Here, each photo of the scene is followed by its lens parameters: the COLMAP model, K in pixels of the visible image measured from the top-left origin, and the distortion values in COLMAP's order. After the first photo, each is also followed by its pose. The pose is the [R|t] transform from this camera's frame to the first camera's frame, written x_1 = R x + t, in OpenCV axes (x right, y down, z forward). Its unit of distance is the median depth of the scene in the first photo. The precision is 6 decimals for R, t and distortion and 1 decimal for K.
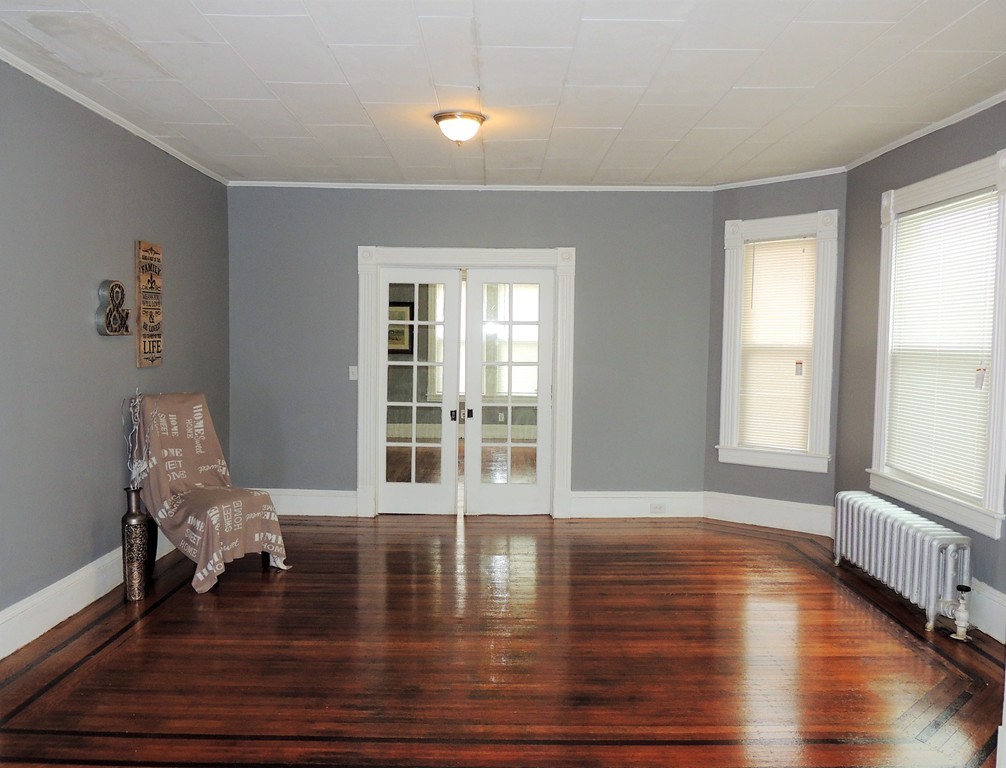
lens RADIAL K [[855.4, 0, 501.8], [0, 855.4, 383.4], [0, 0, 1]] dist [0.003779, -0.001867]
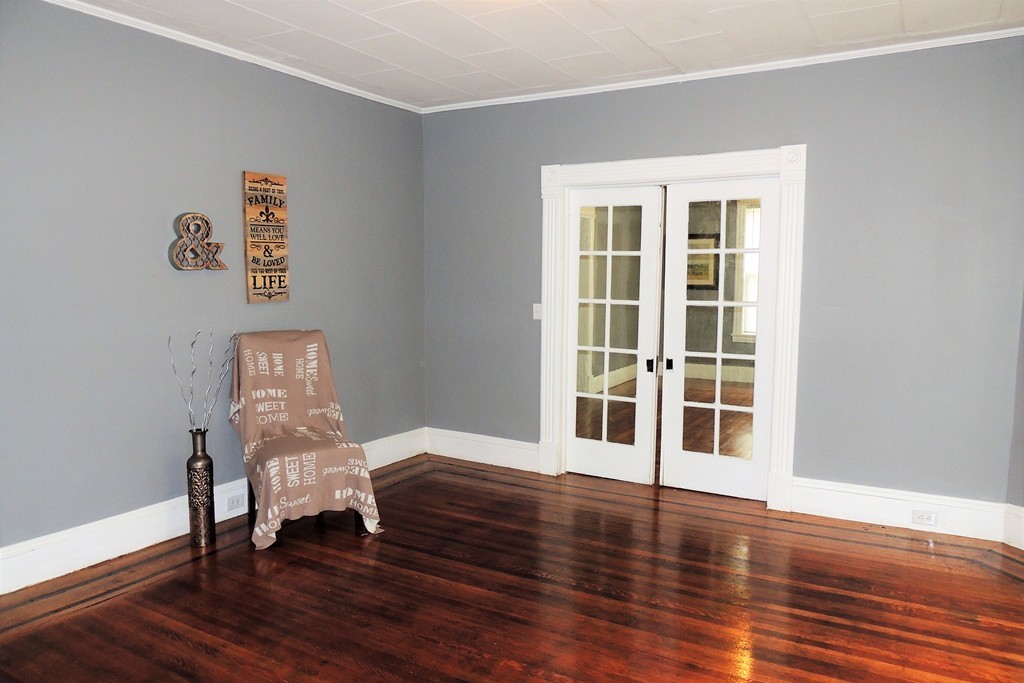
lens RADIAL K [[743.0, 0, 513.1], [0, 743.0, 341.6], [0, 0, 1]] dist [-0.009077, -0.002051]
pose [[0.853846, 0.040603, -0.518939, 0.259761], [-0.021721, 0.998864, 0.042415, -0.016800], [0.520072, -0.024944, 0.853758, 0.420014]]
